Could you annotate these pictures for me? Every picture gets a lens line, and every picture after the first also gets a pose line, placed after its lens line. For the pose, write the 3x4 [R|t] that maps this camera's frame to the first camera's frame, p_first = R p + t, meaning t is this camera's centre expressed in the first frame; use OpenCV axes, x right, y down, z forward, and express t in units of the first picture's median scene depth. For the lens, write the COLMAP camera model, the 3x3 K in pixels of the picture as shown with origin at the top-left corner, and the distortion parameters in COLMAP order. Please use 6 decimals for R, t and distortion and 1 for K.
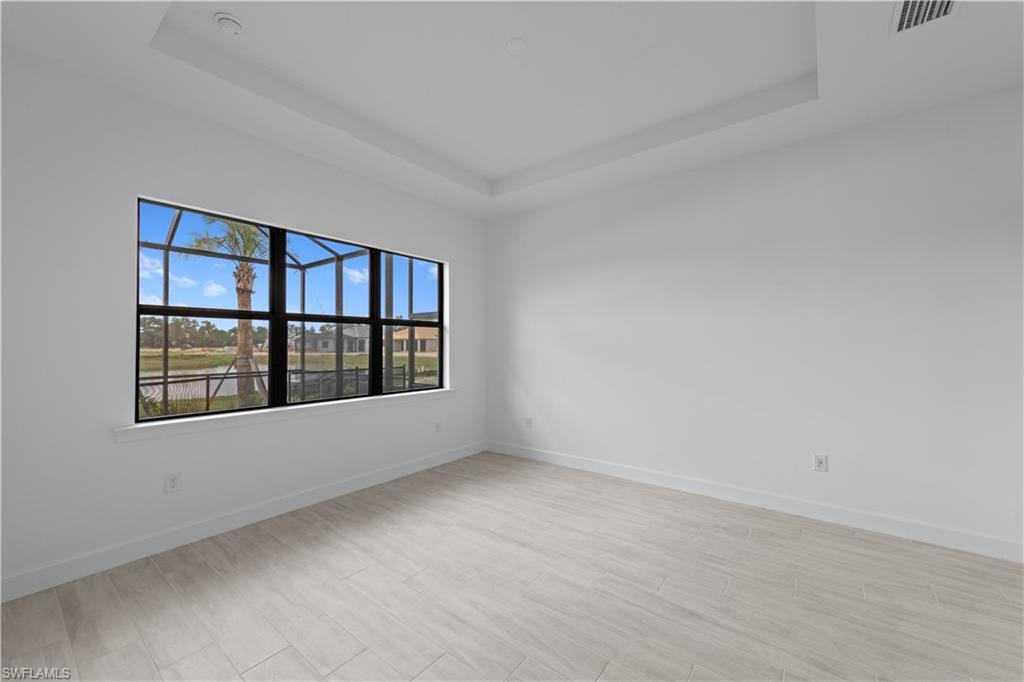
lens RADIAL K [[401.3, 0, 512.1], [0, 401.3, 337.6], [0, 0, 1]] dist [0.008357, -0.000046]
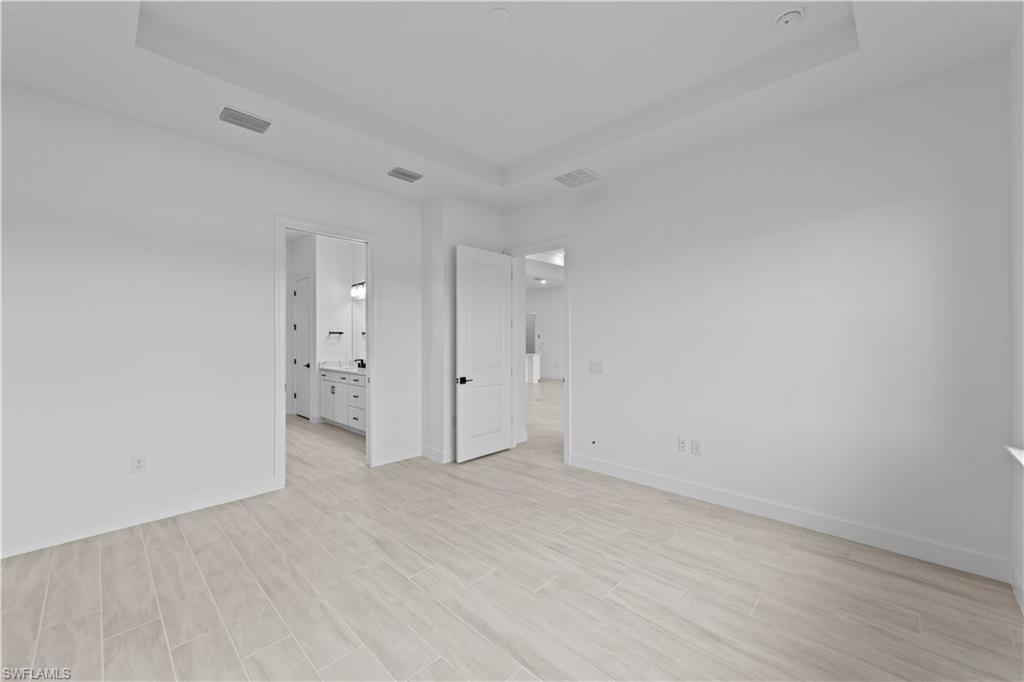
lens RADIAL K [[401.3, 0, 512.1], [0, 401.3, 337.6], [0, 0, 1]] dist [0.008357, -0.000046]
pose [[-0.994341, 0.003634, 0.106174, -0.121742], [0.001975, 0.999874, -0.015730, 0.029434], [-0.106218, -0.015432, -0.994223, 2.098941]]
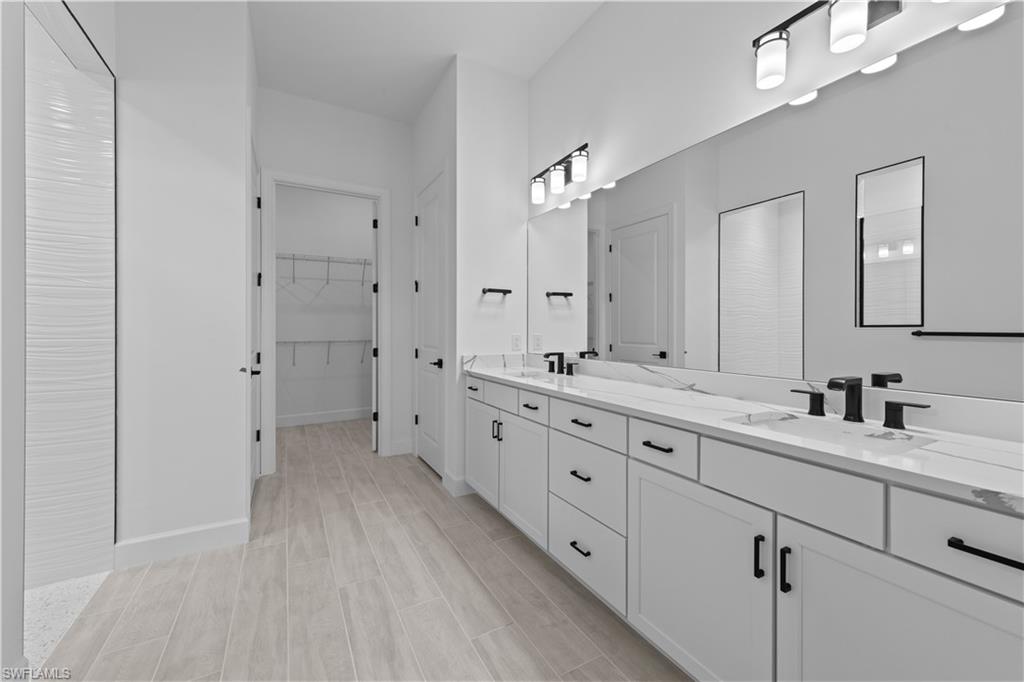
lens RADIAL K [[401.3, 0, 512.1], [0, 401.3, 337.6], [0, 0, 1]] dist [0.008357, -0.000046]
pose [[-0.922803, -0.004984, 0.385241, -0.055577], [-0.005242, 0.999986, 0.000380, 0.033526], [-0.385237, -0.001668, -0.922816, 1.997121]]
